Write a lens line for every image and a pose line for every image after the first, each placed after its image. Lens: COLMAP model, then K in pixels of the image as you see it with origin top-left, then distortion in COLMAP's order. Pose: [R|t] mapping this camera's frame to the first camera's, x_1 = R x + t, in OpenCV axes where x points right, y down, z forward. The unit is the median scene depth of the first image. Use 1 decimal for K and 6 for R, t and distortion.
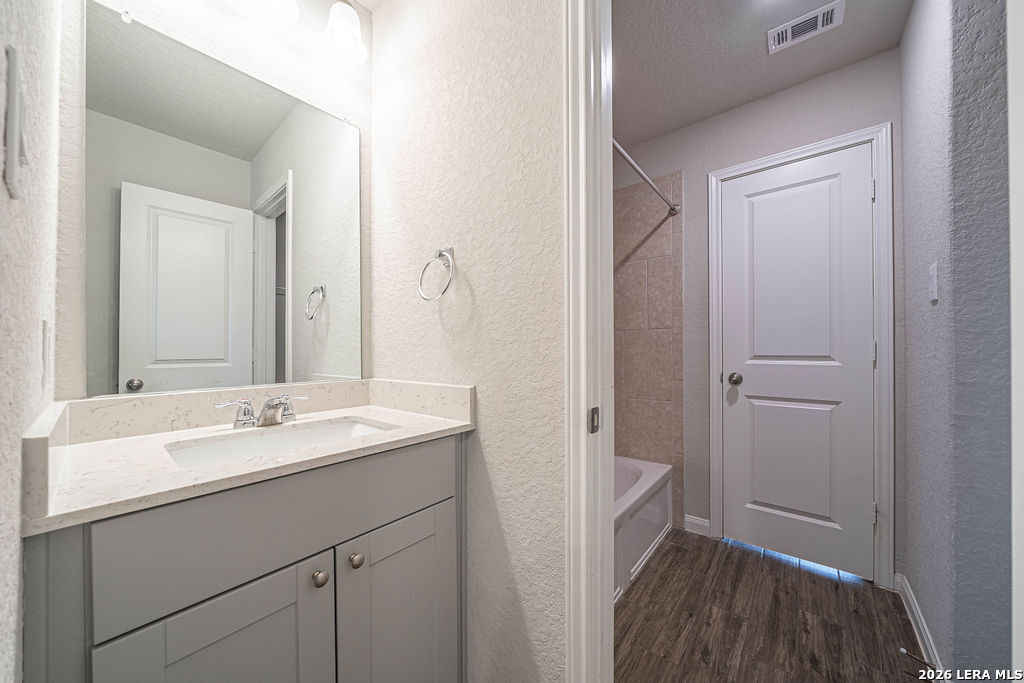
lens RADIAL K [[355.4, 0, 513.8], [0, 355.4, 336.0], [0, 0, 1]] dist [-0.004849, -0.000307]
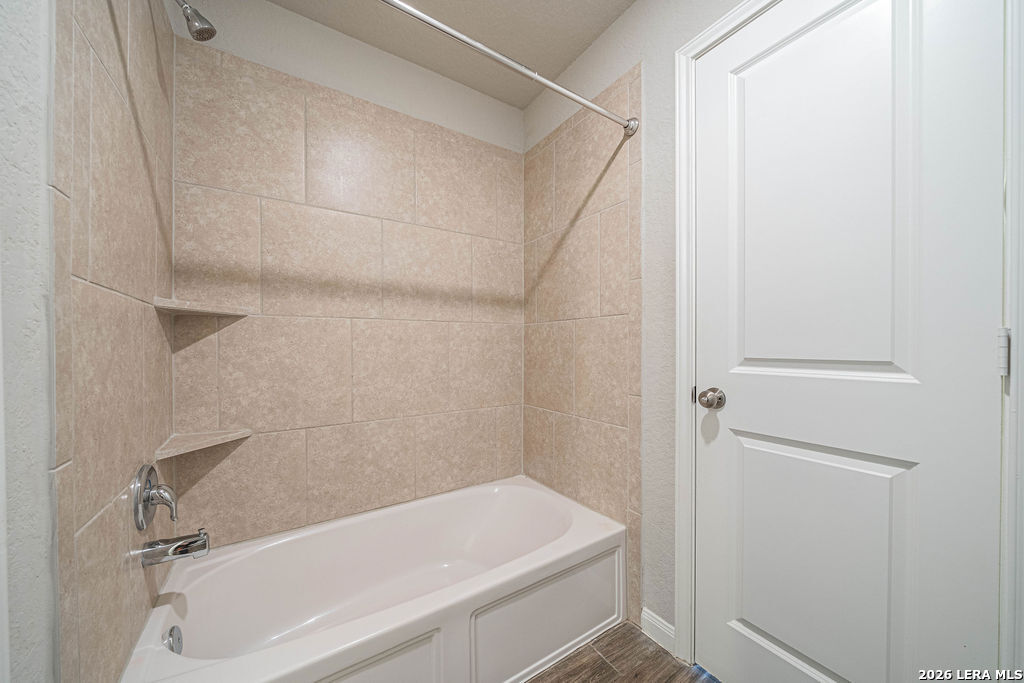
lens RADIAL K [[355.4, 0, 517.5], [0, 355.4, 338.7], [0, 0, 1]] dist [-0.004849, -0.000307]
pose [[0.956133, -0.001216, -0.292931, 0.449382], [0.005343, 0.999897, 0.013290, 0.013733], [0.292885, -0.014272, 0.956041, 0.331133]]
